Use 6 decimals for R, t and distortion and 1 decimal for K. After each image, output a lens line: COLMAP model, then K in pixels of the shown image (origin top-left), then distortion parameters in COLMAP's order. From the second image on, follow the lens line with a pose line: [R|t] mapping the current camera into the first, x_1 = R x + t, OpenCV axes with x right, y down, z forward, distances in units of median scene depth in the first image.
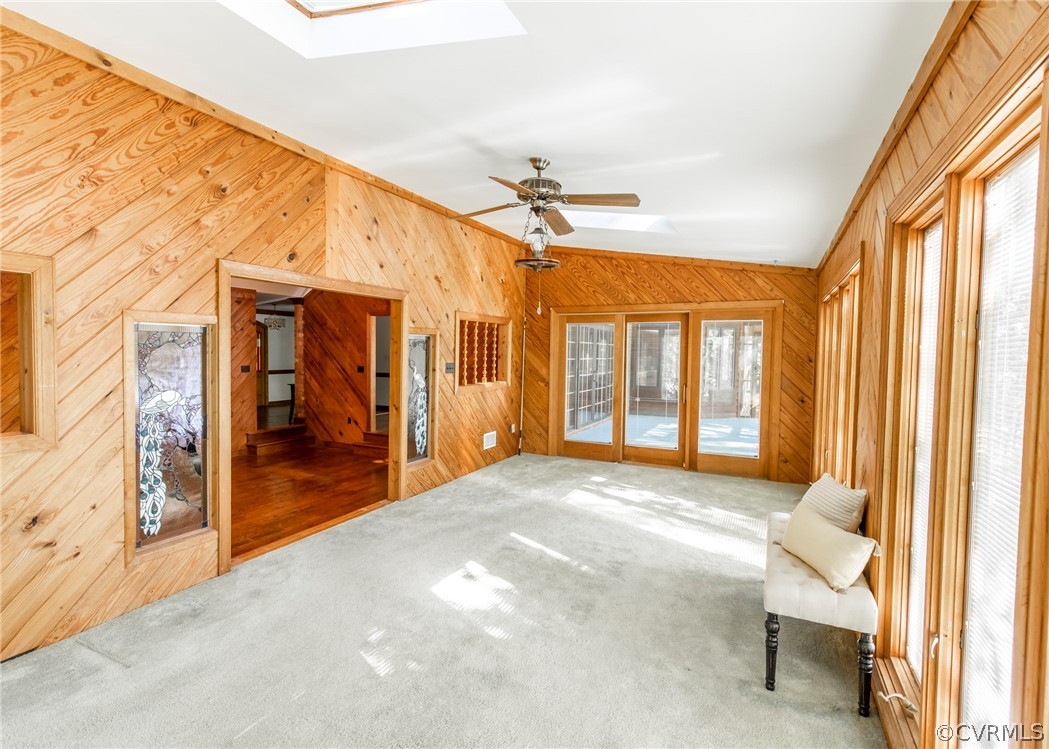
lens RADIAL K [[511.6, 0, 519.1], [0, 511.6, 373.5], [0, 0, 1]] dist [0.000878, 0.001874]
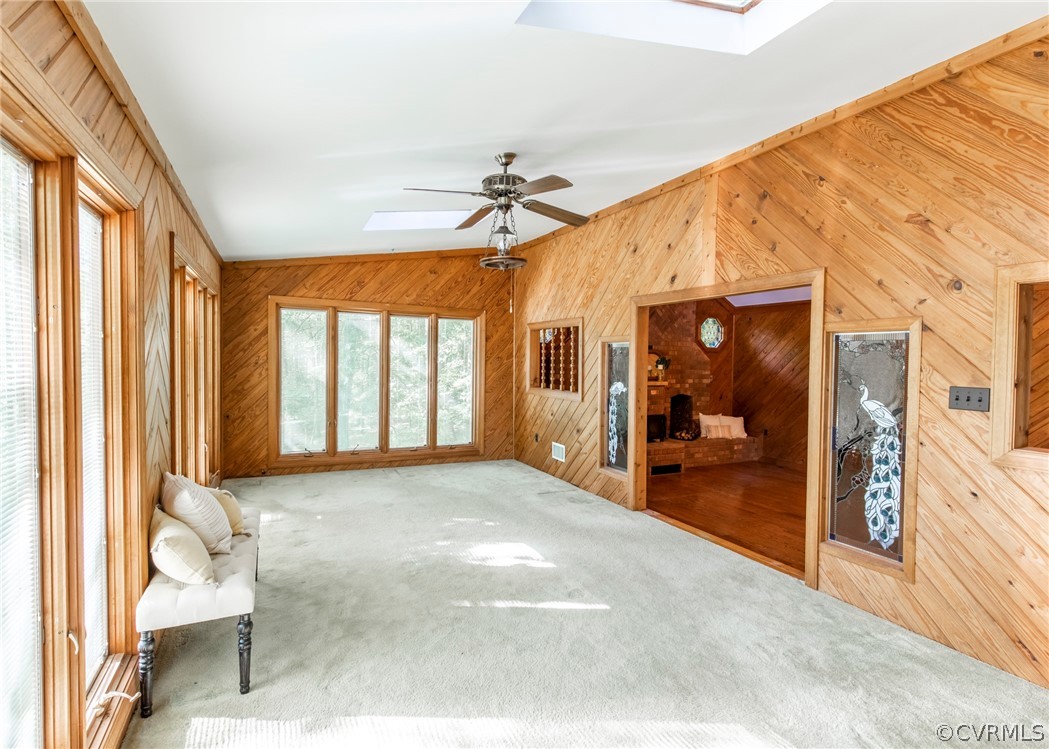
lens RADIAL K [[511.6, 0, 519.1], [0, 511.6, 371.9], [0, 0, 1]] dist [0.000878, 0.001874]
pose [[-0.613995, 0.016837, -0.789130, 0.485284], [-0.042794, 0.997592, 0.054581, -0.044087], [0.788149, 0.067283, -0.611796, 1.021255]]
